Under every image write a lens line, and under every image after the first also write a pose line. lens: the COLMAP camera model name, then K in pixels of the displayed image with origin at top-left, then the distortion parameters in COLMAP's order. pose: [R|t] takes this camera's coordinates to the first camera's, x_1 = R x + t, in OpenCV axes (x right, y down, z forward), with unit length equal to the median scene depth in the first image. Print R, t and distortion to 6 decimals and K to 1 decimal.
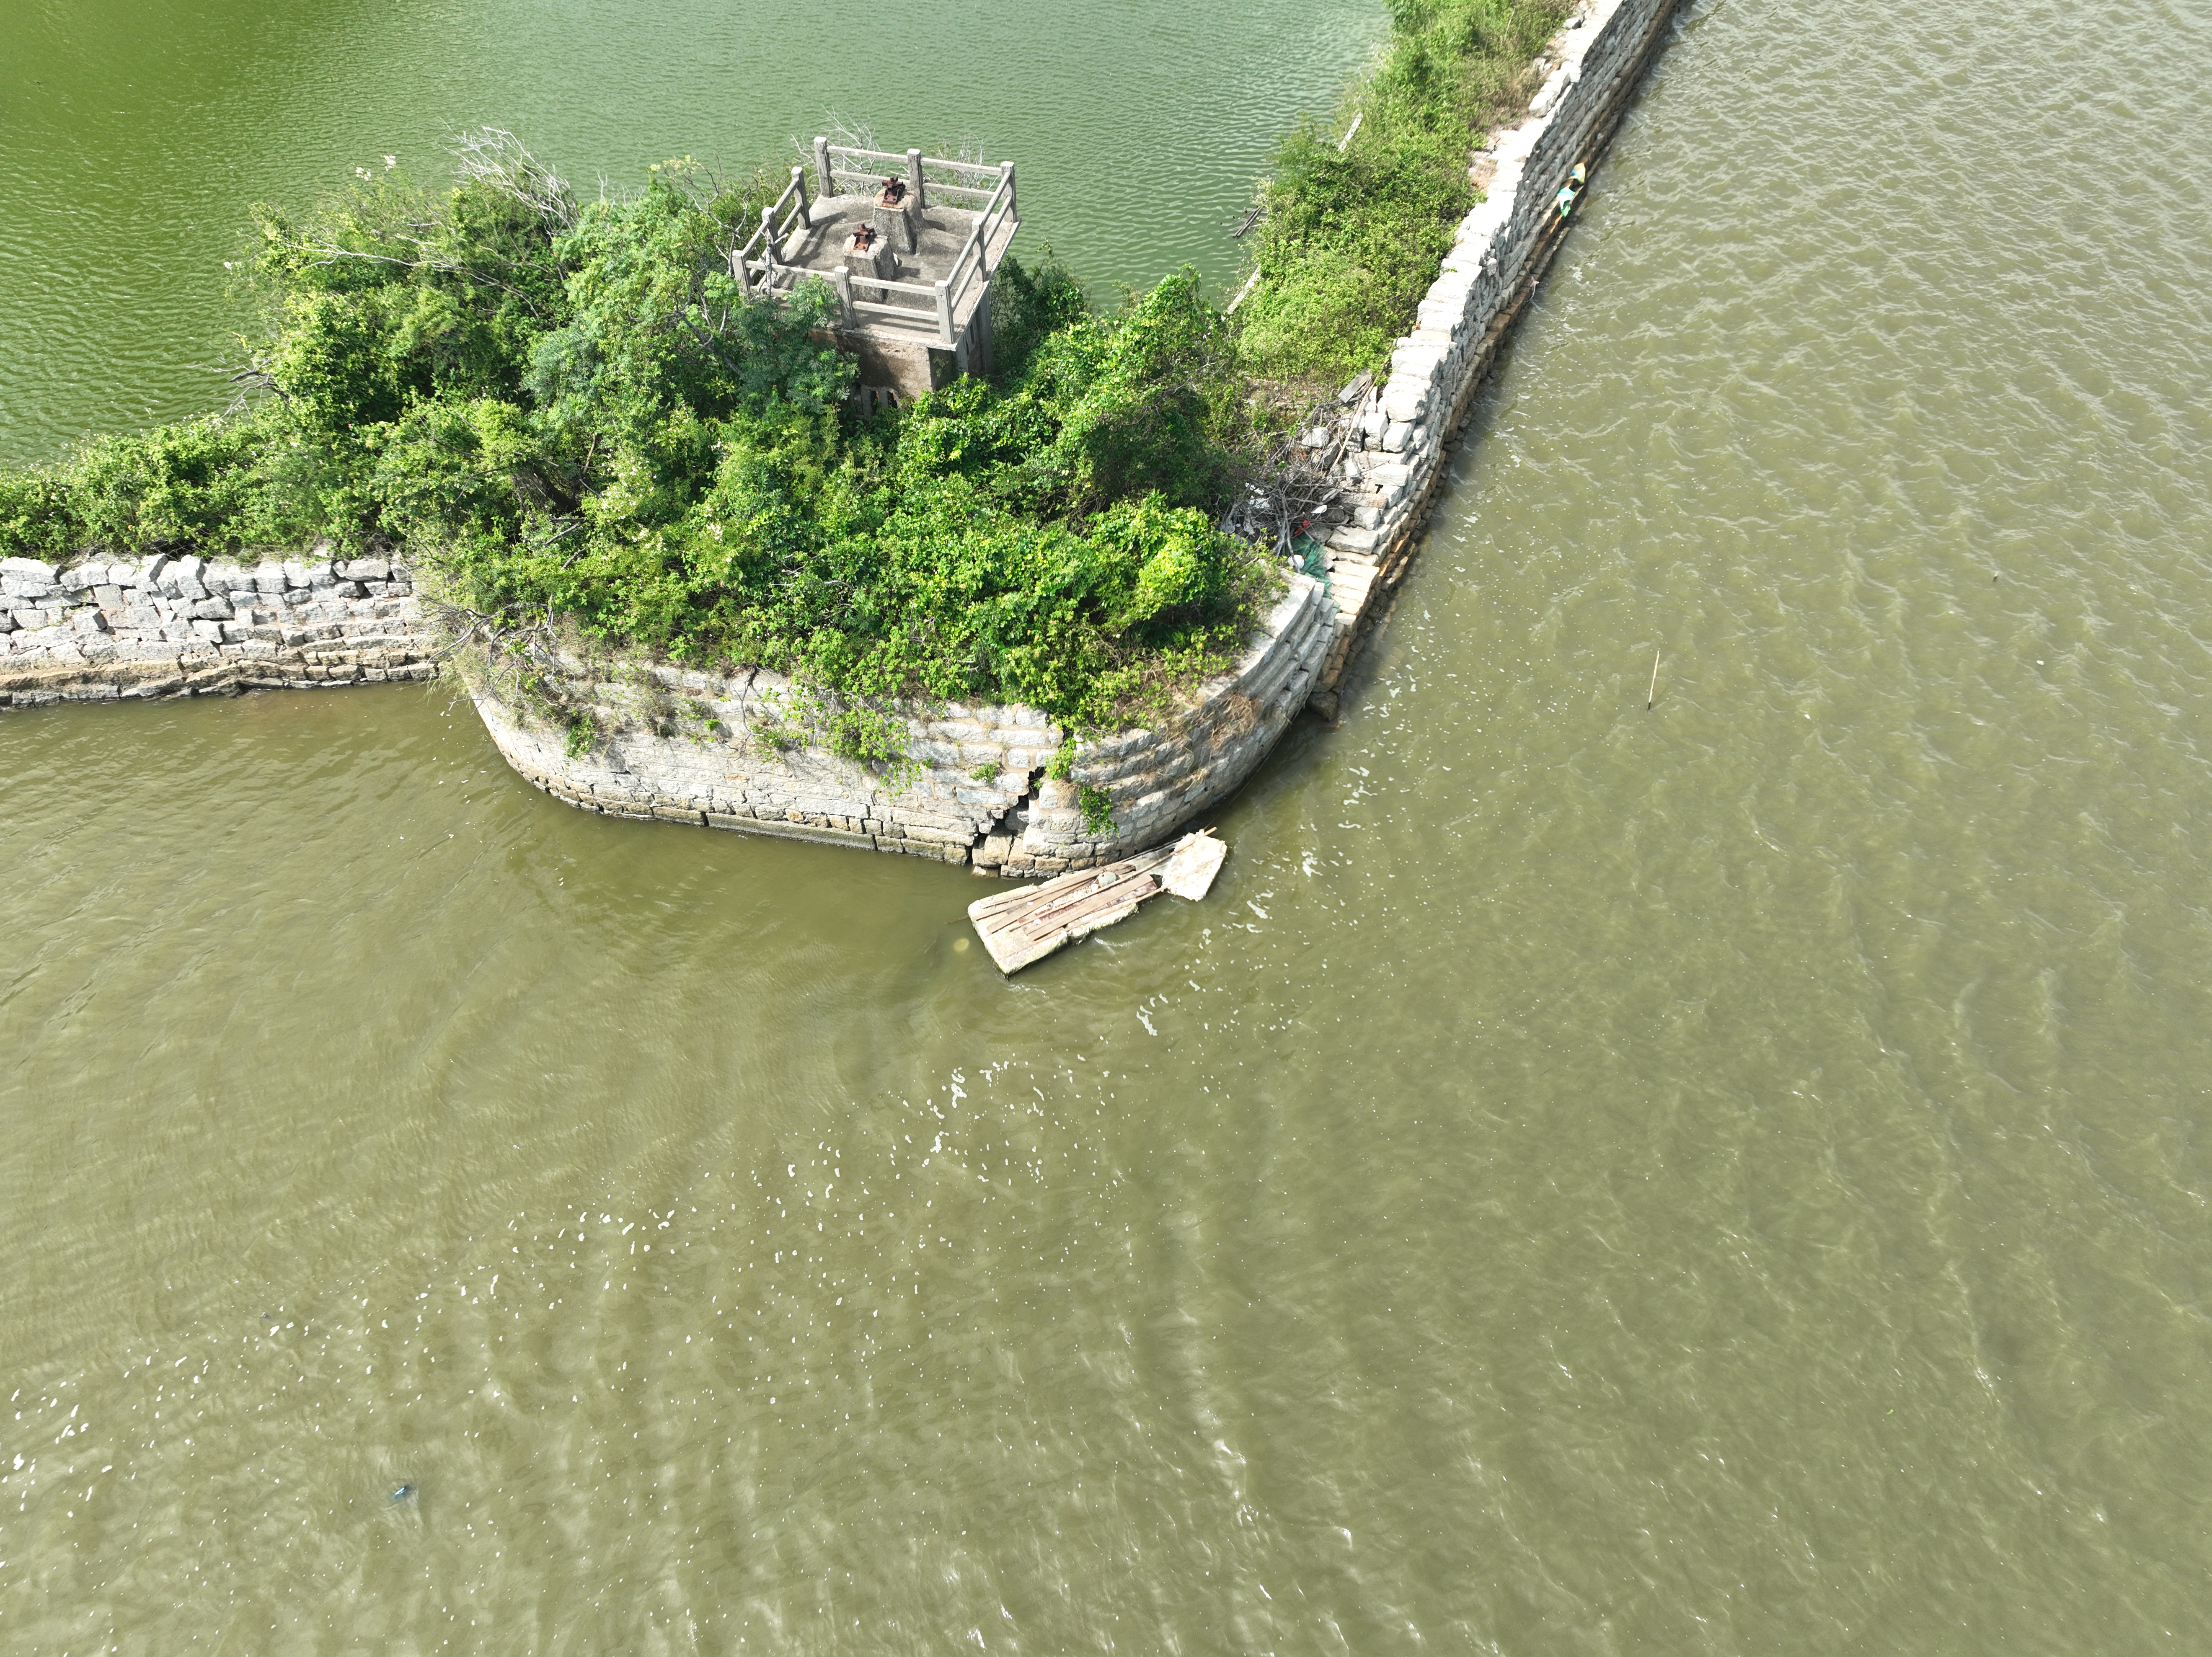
lens RADIAL K [[1555.4, 0, 1108.4], [0, 1555.4, 820.7], [0, 0, 1]] dist [-0.009962, 0.024948]
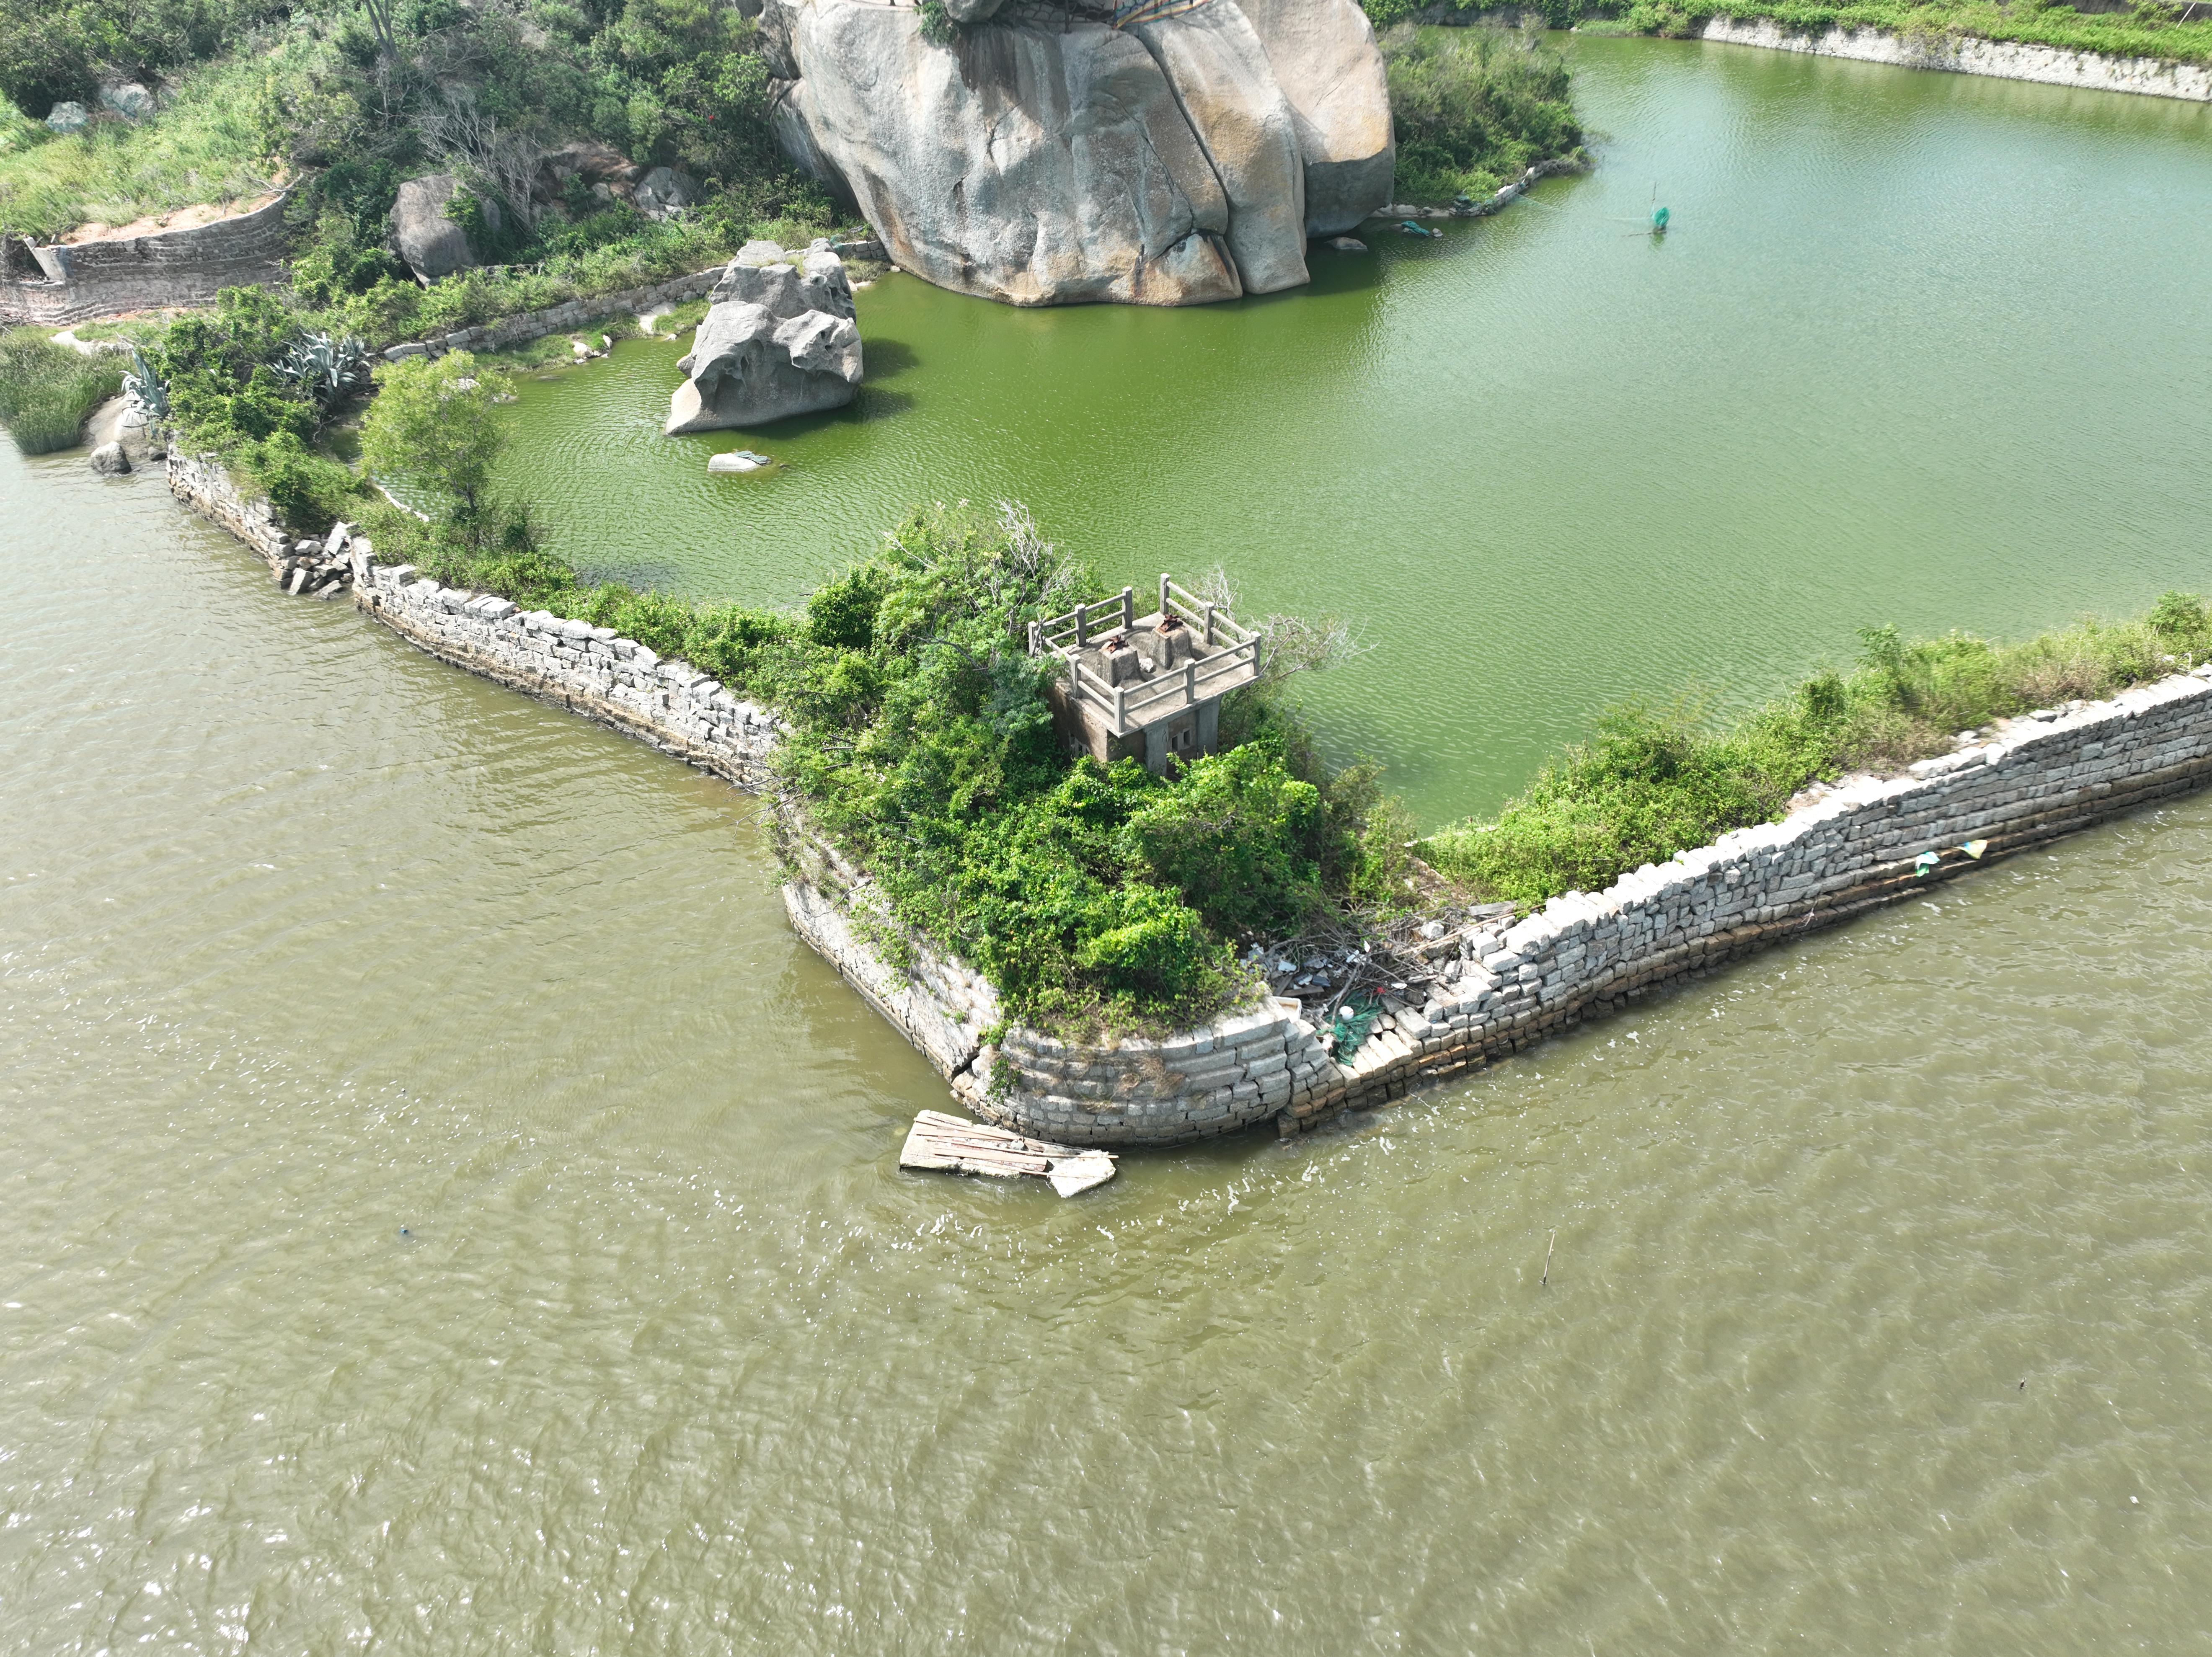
lens RADIAL K [[1555.4, 0, 1105.1], [0, 1555.4, 826.8], [0, 0, 1]] dist [-0.009962, 0.024948]
pose [[0.758651, 0.385136, -0.525470, 0.577442], [-0.493364, 0.866381, -0.077296, -0.116219], [0.425487, 0.317889, 0.847294, -0.107056]]
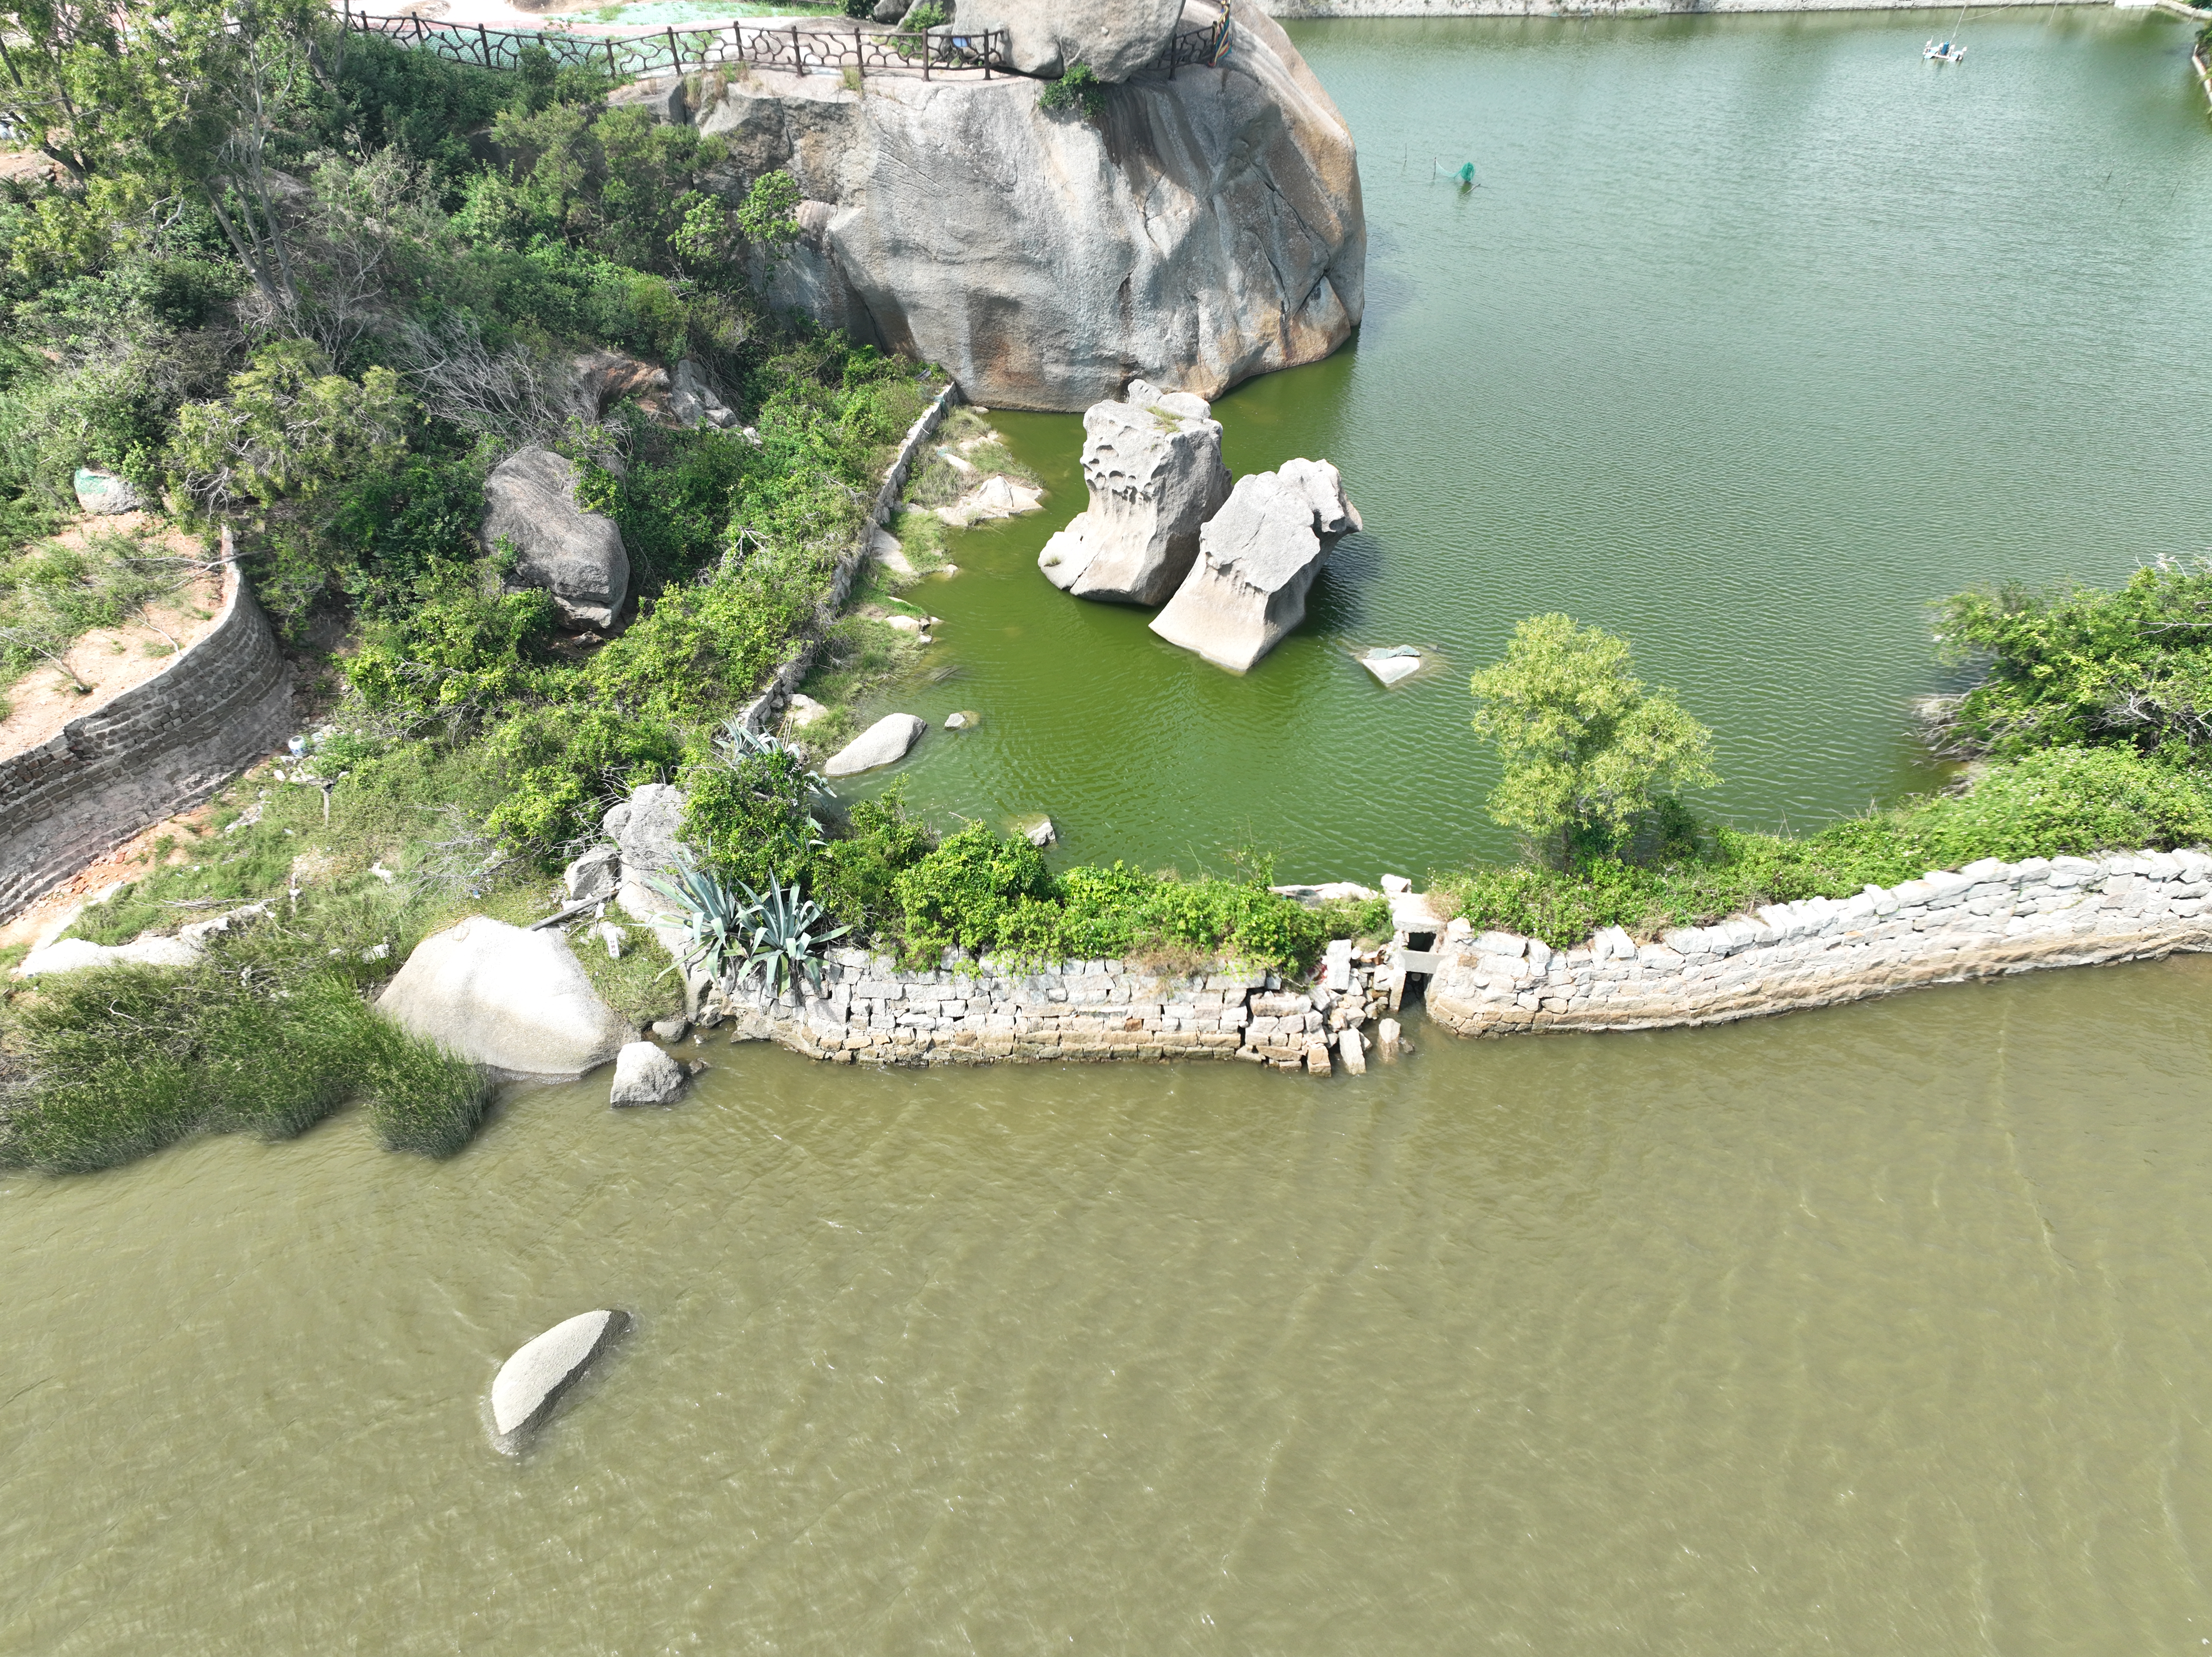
lens RADIAL K [[1555.4, 0, 1108.6], [0, 1555.4, 821.5], [0, 0, 1]] dist [-0.009962, 0.024948]
pose [[0.998153, -0.040404, 0.045363, -1.536555], [0.049557, 0.973467, -0.223396, 0.051732], [-0.035133, 0.225232, 0.973672, -0.231606]]
